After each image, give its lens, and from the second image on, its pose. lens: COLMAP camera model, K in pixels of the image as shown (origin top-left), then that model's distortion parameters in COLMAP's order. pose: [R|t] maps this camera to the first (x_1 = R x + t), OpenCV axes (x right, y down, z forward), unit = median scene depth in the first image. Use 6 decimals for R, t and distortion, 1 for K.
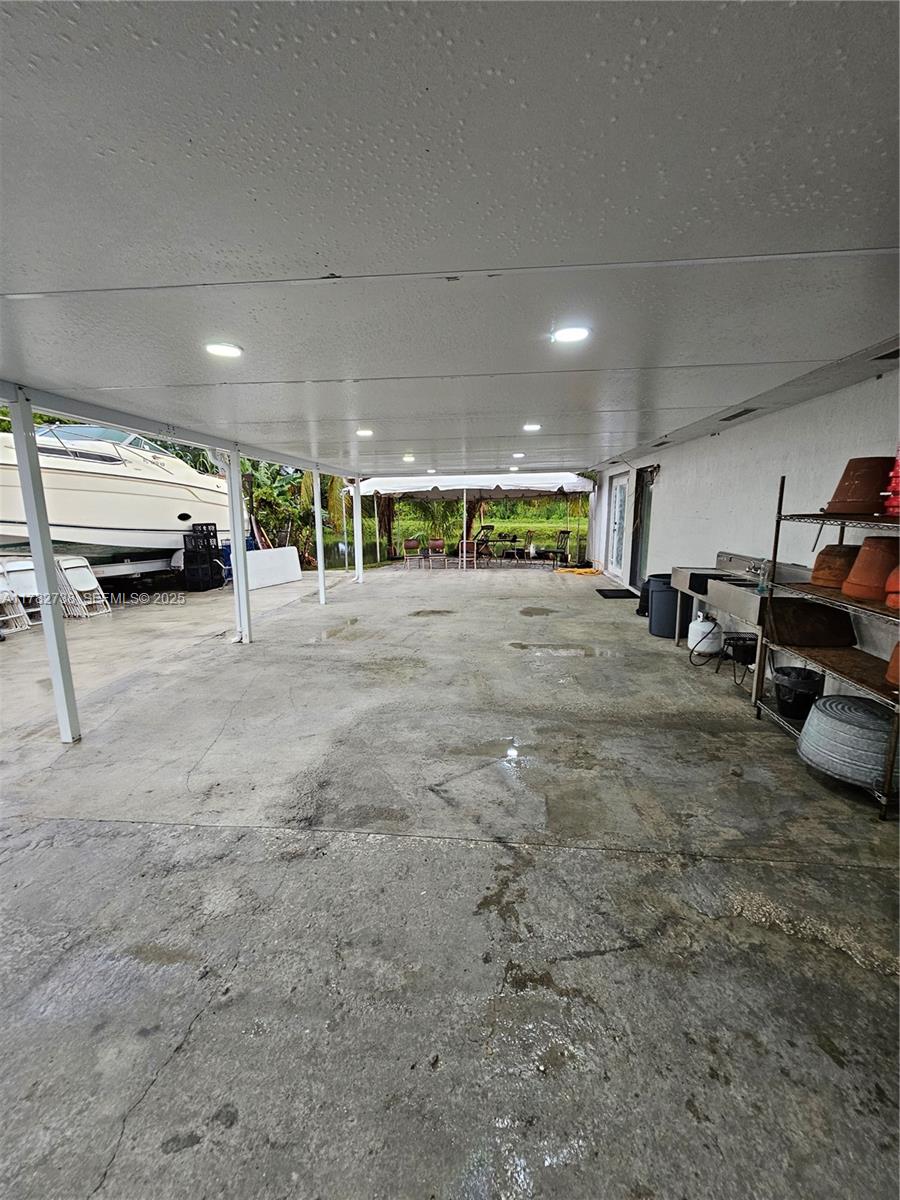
lens RADIAL K [[498.4, 0, 450.0], [0, 498.4, 600.0], [0, 0, 1]] dist [-0.001099, -0.000087]
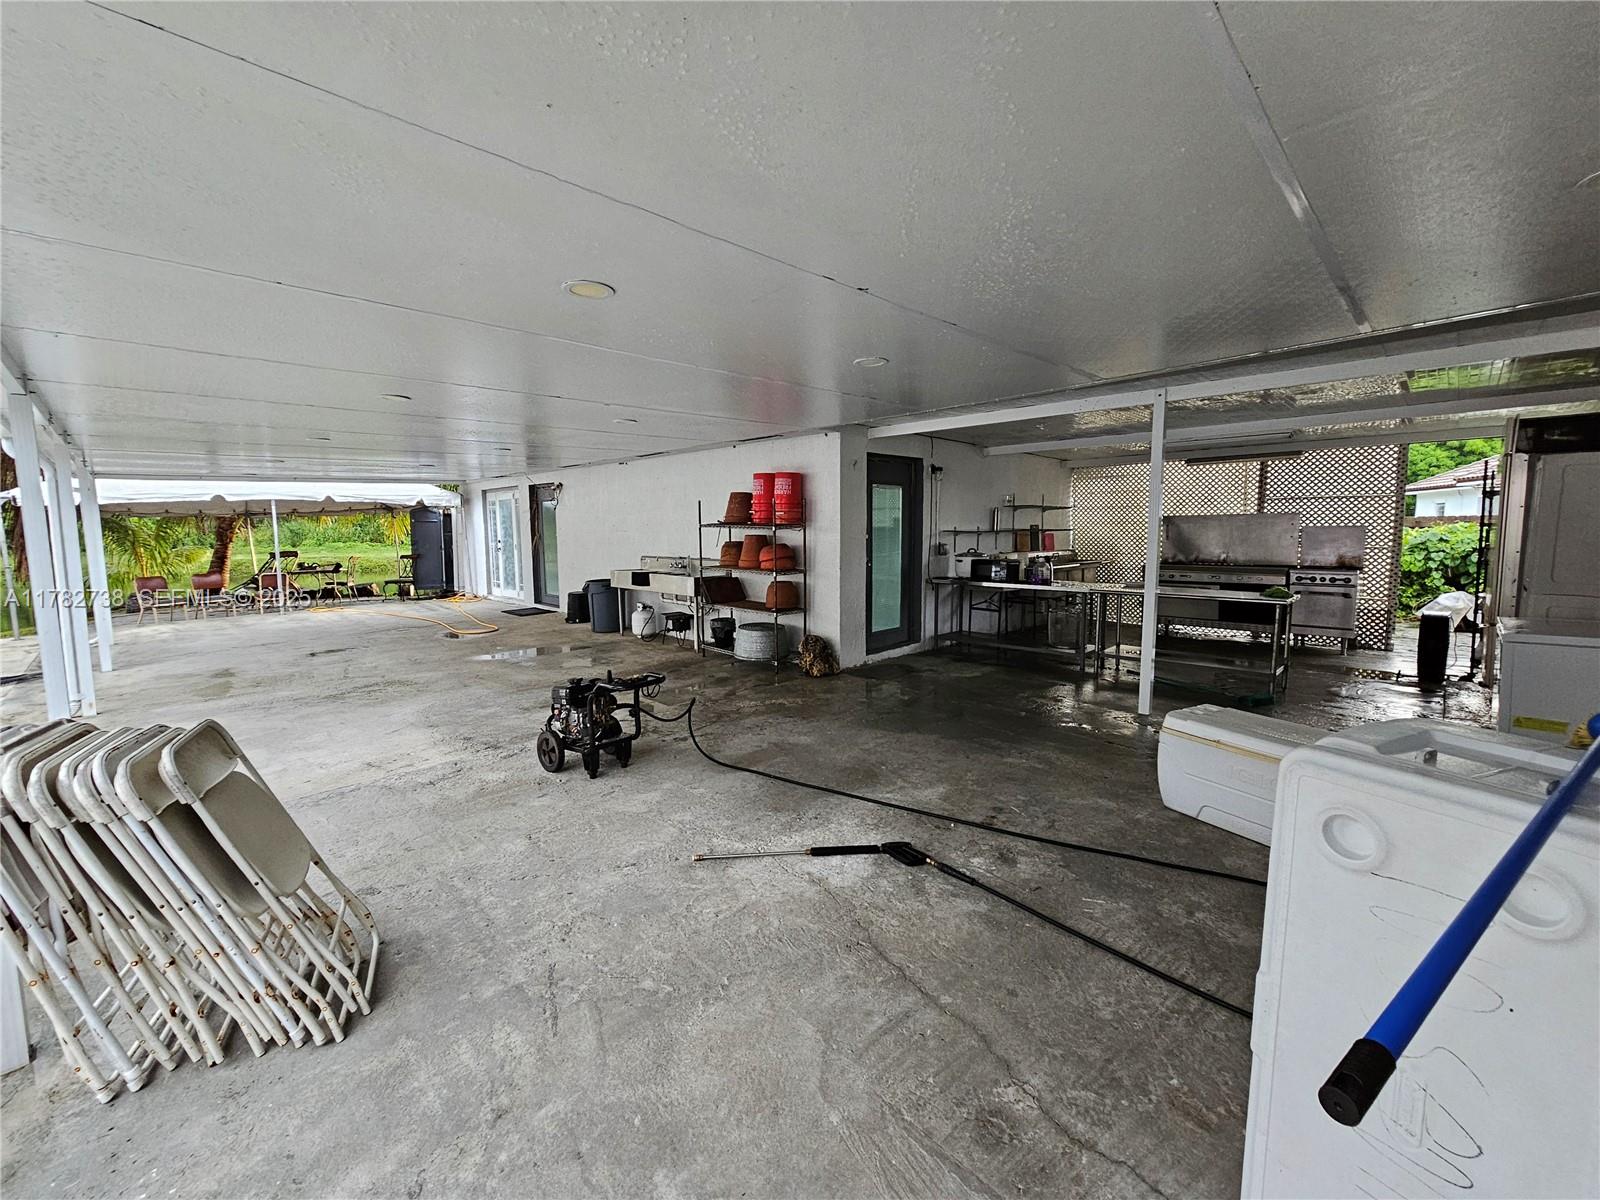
lens RADIAL K [[664.5, 0, 800.0], [0, 664.5, 600.0], [0, 0, 1]] dist [-0.001099, -0.000087]
pose [[0.646663, -0.090311, 0.757411, -0.505354], [0.146928, 0.989119, -0.007505, 0.087118], [-0.748491, 0.116138, 0.652895, -0.399326]]
